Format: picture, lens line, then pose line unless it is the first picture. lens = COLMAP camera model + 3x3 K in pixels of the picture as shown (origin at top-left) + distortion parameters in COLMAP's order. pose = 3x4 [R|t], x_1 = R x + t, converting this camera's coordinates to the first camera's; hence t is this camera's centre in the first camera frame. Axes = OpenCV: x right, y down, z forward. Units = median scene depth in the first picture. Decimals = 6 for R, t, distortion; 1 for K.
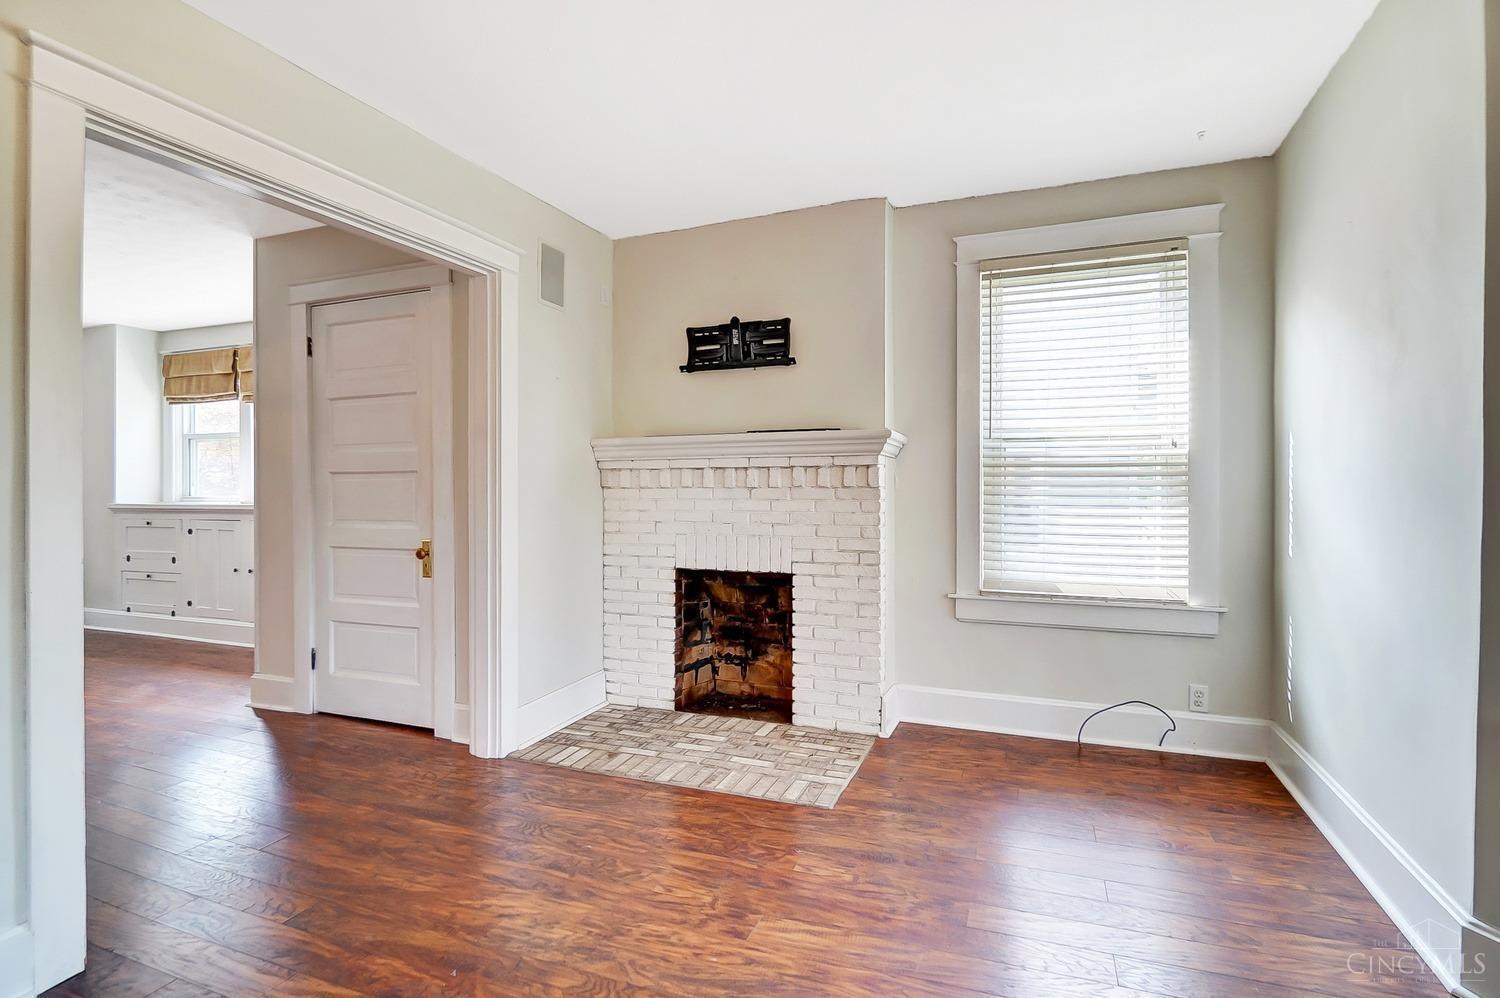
lens RADIAL K [[751.0, 0, 744.8], [0, 751.0, 479.5], [0, 0, 1]] dist [0.000716, 0.000252]
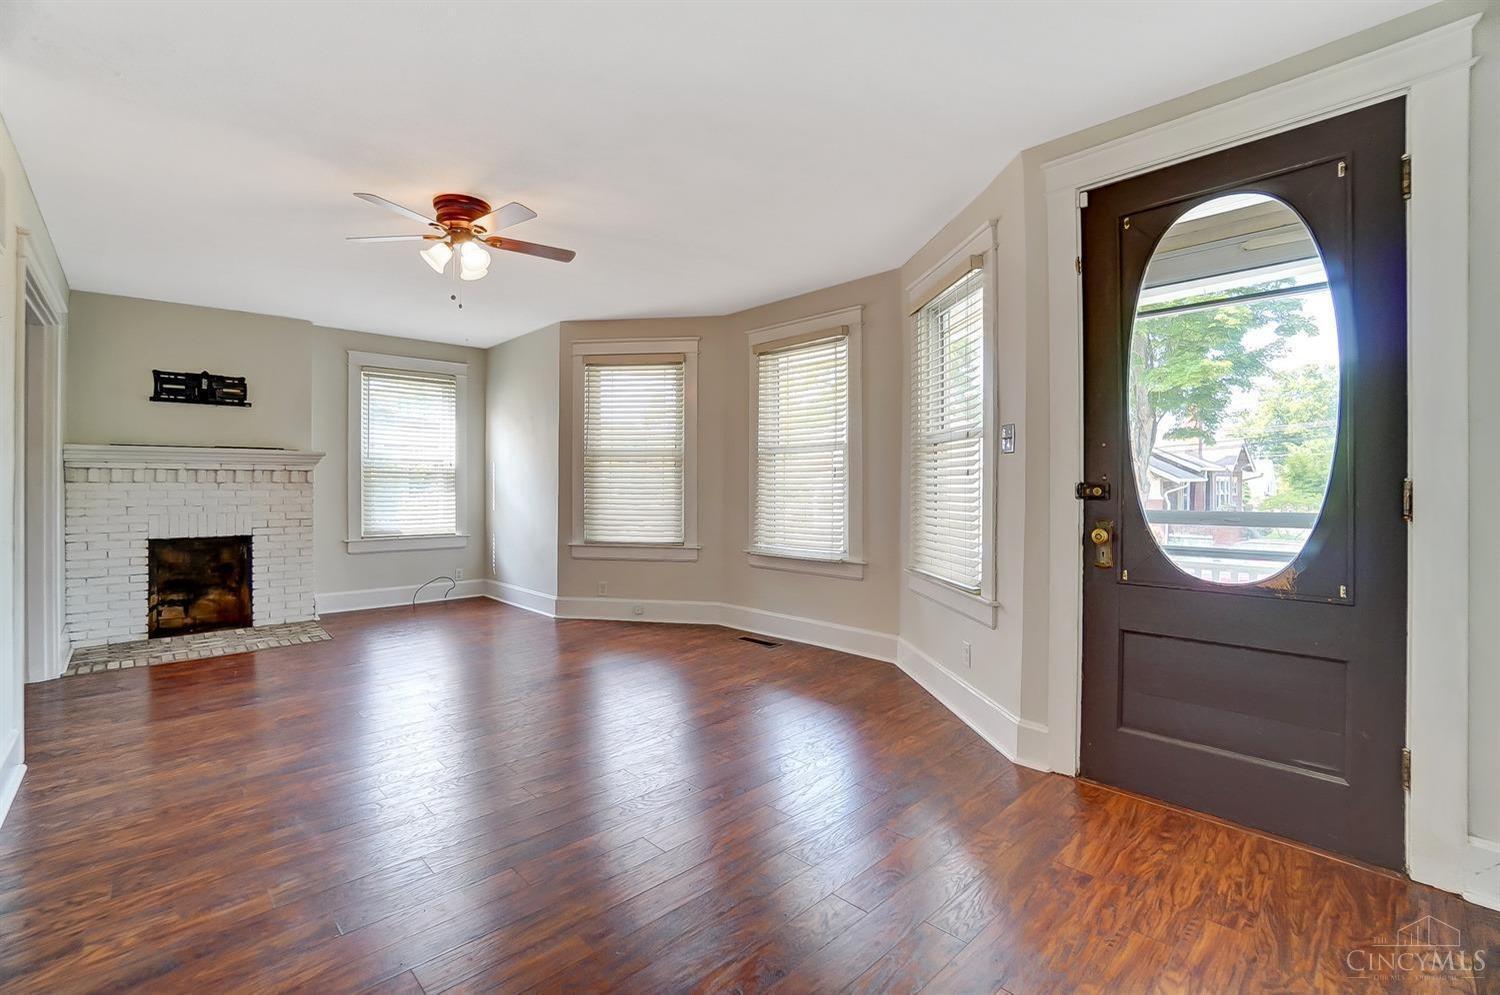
lens RADIAL K [[692.2, 0, 749.0], [0, 692.2, 490.5], [0, 0, 1]] dist [-0.001499, -0.000067]
pose [[0.398302, 0.000191, 0.917254, -0.869025], [-0.000741, 1.000000, 0.000113, 0.026251], [-0.917254, -0.000724, 0.398302, -0.581813]]
